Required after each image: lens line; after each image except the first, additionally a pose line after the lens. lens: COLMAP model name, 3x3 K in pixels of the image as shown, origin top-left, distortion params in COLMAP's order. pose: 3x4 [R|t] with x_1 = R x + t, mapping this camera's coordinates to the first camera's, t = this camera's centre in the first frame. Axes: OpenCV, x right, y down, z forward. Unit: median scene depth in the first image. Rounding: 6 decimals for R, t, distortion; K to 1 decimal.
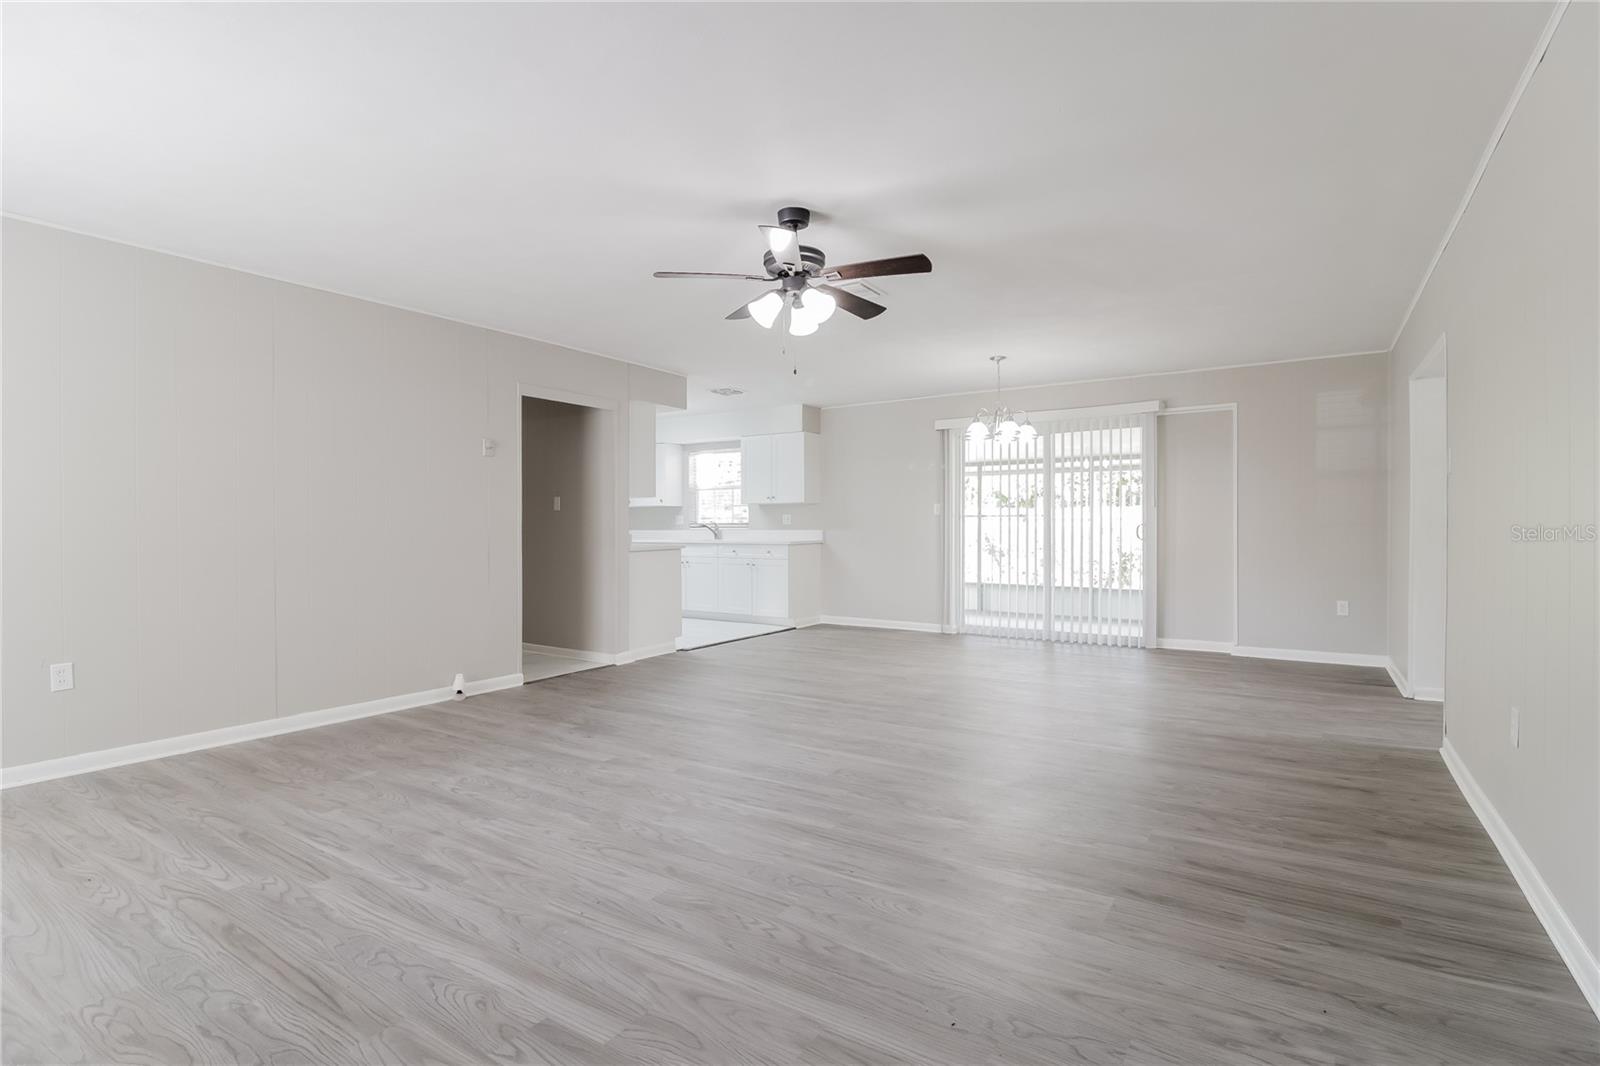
lens RADIAL K [[771.6, 0, 795.8], [0, 771.6, 529.0], [0, 0, 1]] dist [-0.012557, -0.001888]
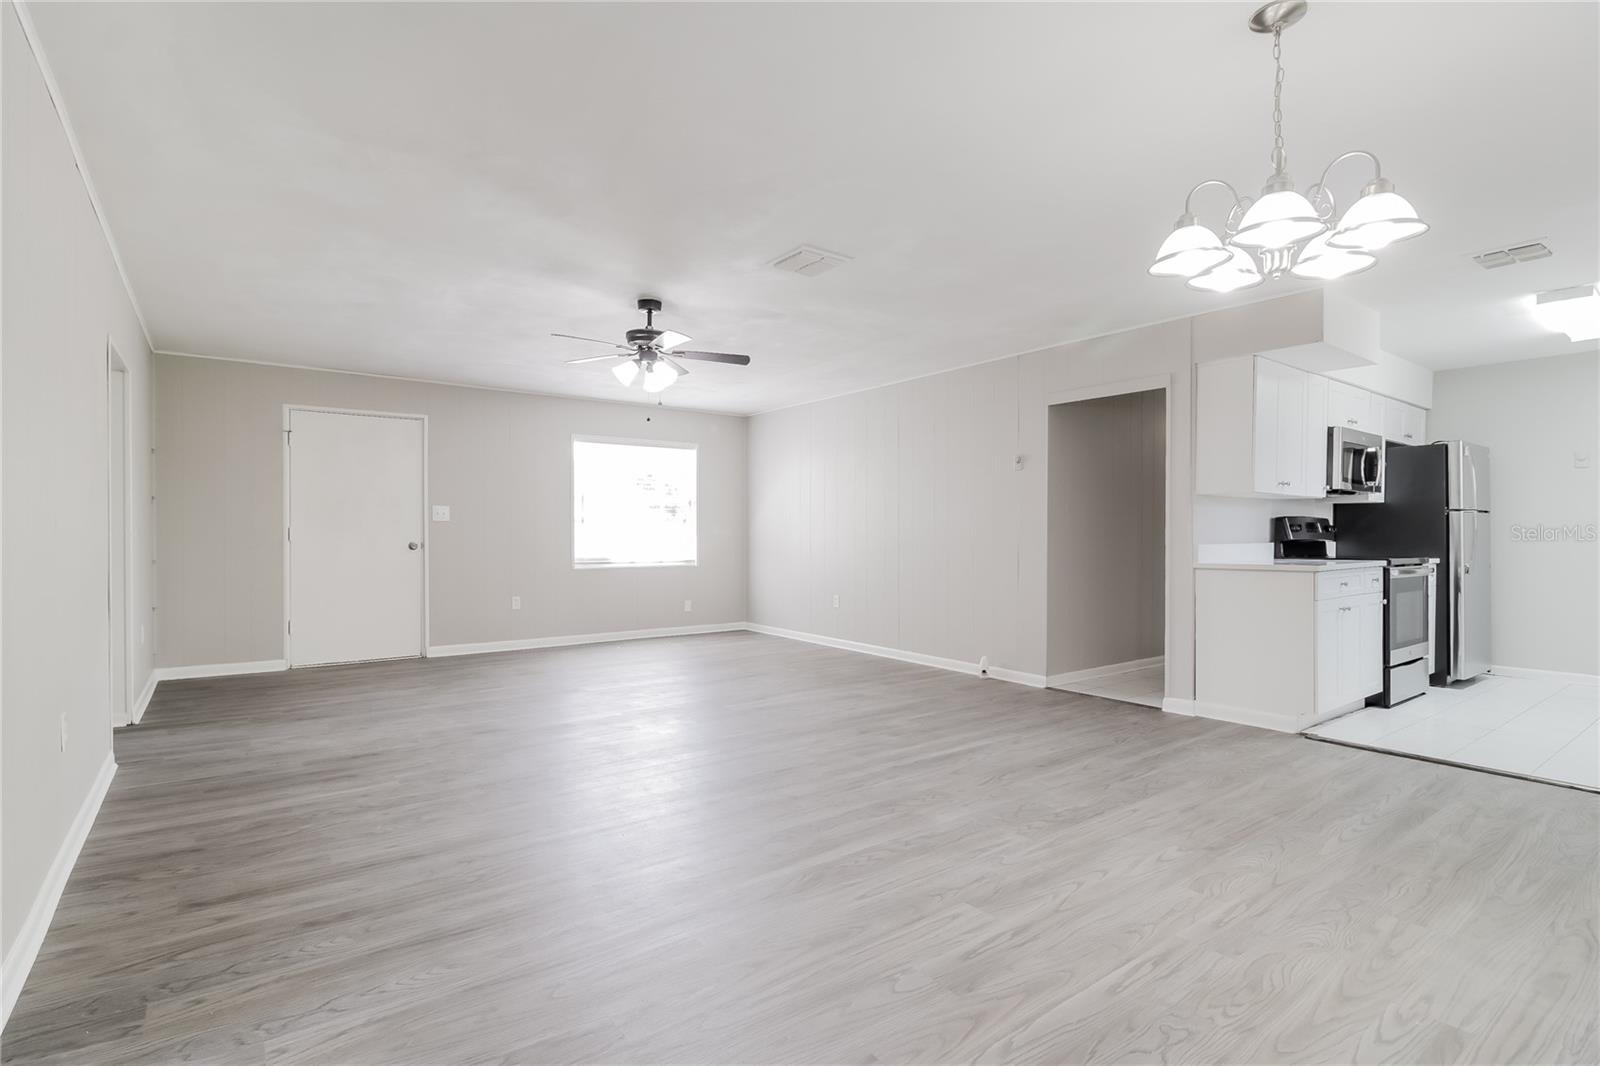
lens RADIAL K [[771.6, 0, 799.9], [0, 771.6, 527.8], [0, 0, 1]] dist [-0.012557, -0.001888]
pose [[-0.340711, -0.004337, -0.940158, 1.340440], [-0.009016, 0.999958, -0.001345, -0.012449], [0.940125, 0.008018, -0.340736, 1.935215]]
